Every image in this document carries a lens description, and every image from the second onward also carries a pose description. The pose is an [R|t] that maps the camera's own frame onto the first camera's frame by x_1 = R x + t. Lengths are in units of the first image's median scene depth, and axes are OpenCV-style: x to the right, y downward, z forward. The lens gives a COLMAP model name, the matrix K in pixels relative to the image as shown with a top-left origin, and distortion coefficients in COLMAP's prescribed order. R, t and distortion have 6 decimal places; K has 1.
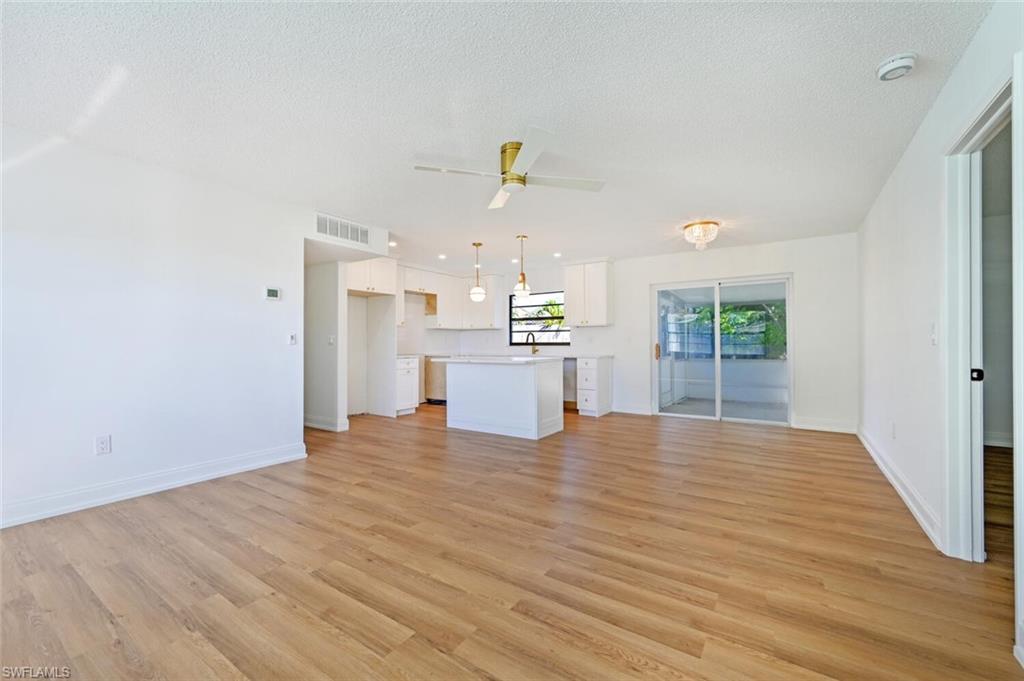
lens RADIAL K [[413.1, 0, 515.4], [0, 413.1, 328.1], [0, 0, 1]] dist [-0.000906, 0.000003]
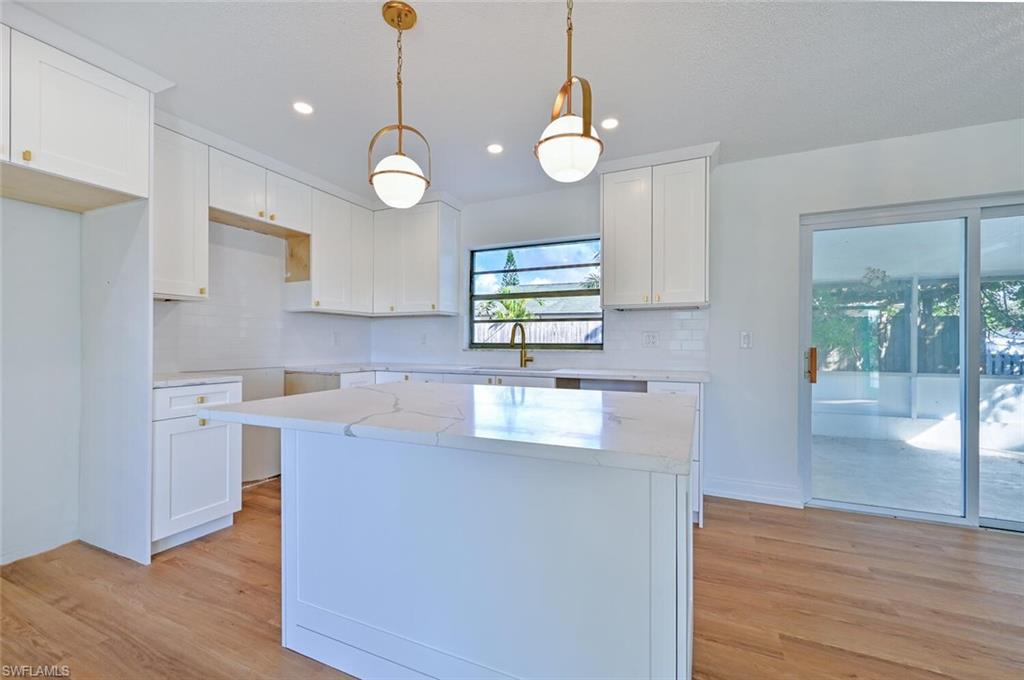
lens RADIAL K [[419.8, 0, 514.3], [0, 419.8, 346.7], [0, 0, 1]] dist [0.003193, 0.000158]
pose [[0.987826, 0.005141, 0.155480, -0.095149], [-0.012366, 0.998886, 0.045538, 0.038195], [-0.155072, -0.046906, 0.986789, 1.155559]]
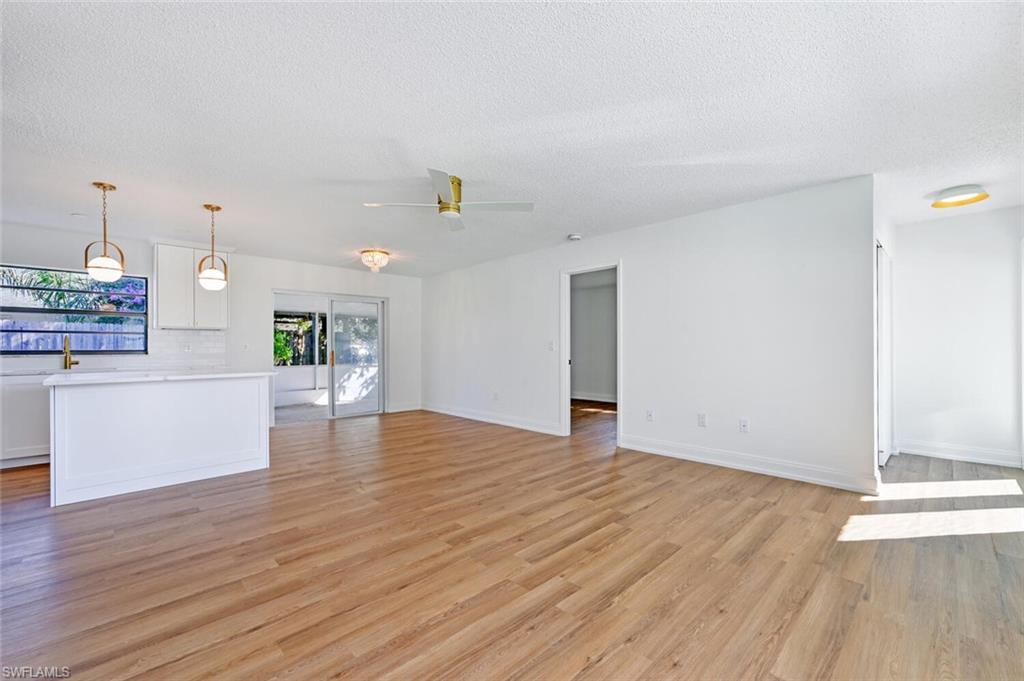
lens RADIAL K [[419.8, 0, 514.3], [0, 419.8, 347.2], [0, 0, 1]] dist [0.003193, 0.000158]
pose [[0.217731, 0.005477, 0.975993, -0.937269], [-0.032713, 0.999463, 0.001689, 0.018285], [-0.975460, -0.032295, 0.217794, 0.490914]]
